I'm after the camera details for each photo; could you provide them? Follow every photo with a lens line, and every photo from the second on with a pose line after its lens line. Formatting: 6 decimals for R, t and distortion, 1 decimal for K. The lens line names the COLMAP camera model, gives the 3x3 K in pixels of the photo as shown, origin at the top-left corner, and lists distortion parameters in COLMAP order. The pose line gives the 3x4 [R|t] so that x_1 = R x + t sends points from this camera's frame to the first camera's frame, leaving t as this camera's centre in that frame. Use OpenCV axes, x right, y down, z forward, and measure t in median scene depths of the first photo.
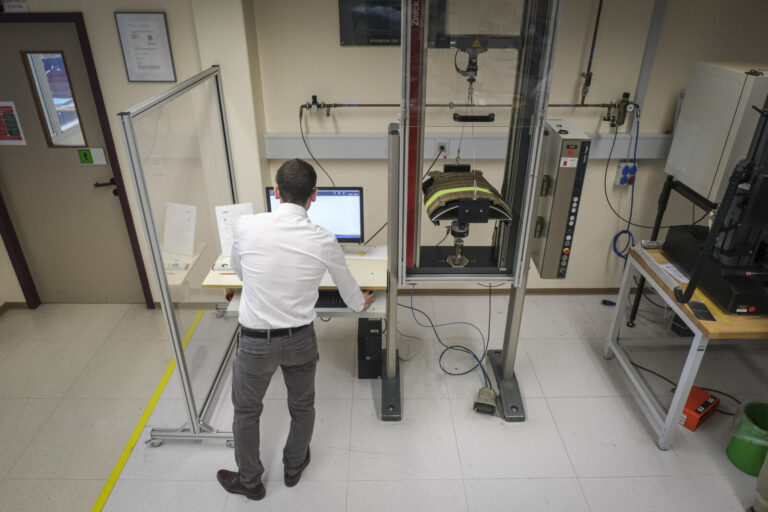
lens RADIAL K [[520.4, 0, 383.5], [0, 520.4, 263.2], [0, 0, 1]] dist [-0.021757, 0.003610]
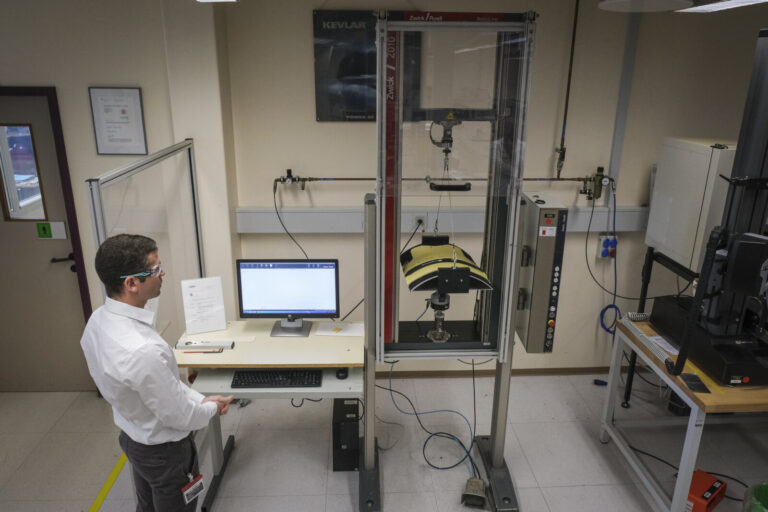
lens RADIAL K [[555.8, 0, 386.6], [0, 555.8, 248.9], [0, 0, 1]] dist [-0.022122, 0.000262]
pose [[0.998852, -0.004719, 0.047669, 0.000366], [0.013461, 0.982691, -0.184765, 0.024562], [-0.045972, 0.185195, 0.981626, -0.014612]]
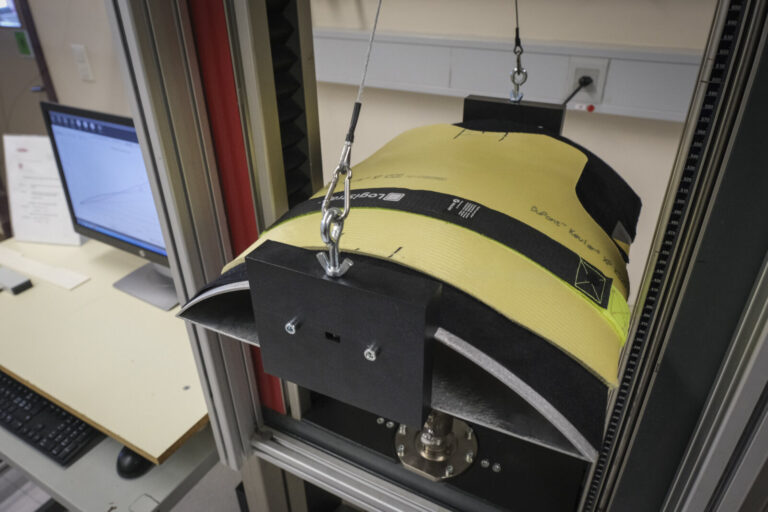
lens RADIAL K [[522.8, 0, 384.0], [0, 522.8, 256.0], [0, 0, 1]] dist [-0.022313, 0.002229]
pose [[0.880343, 0.234144, -0.412521, 0.202700], [-0.218220, 0.972097, 0.086062, -0.116279], [0.421161, 0.014256, 0.906874, 0.705298]]
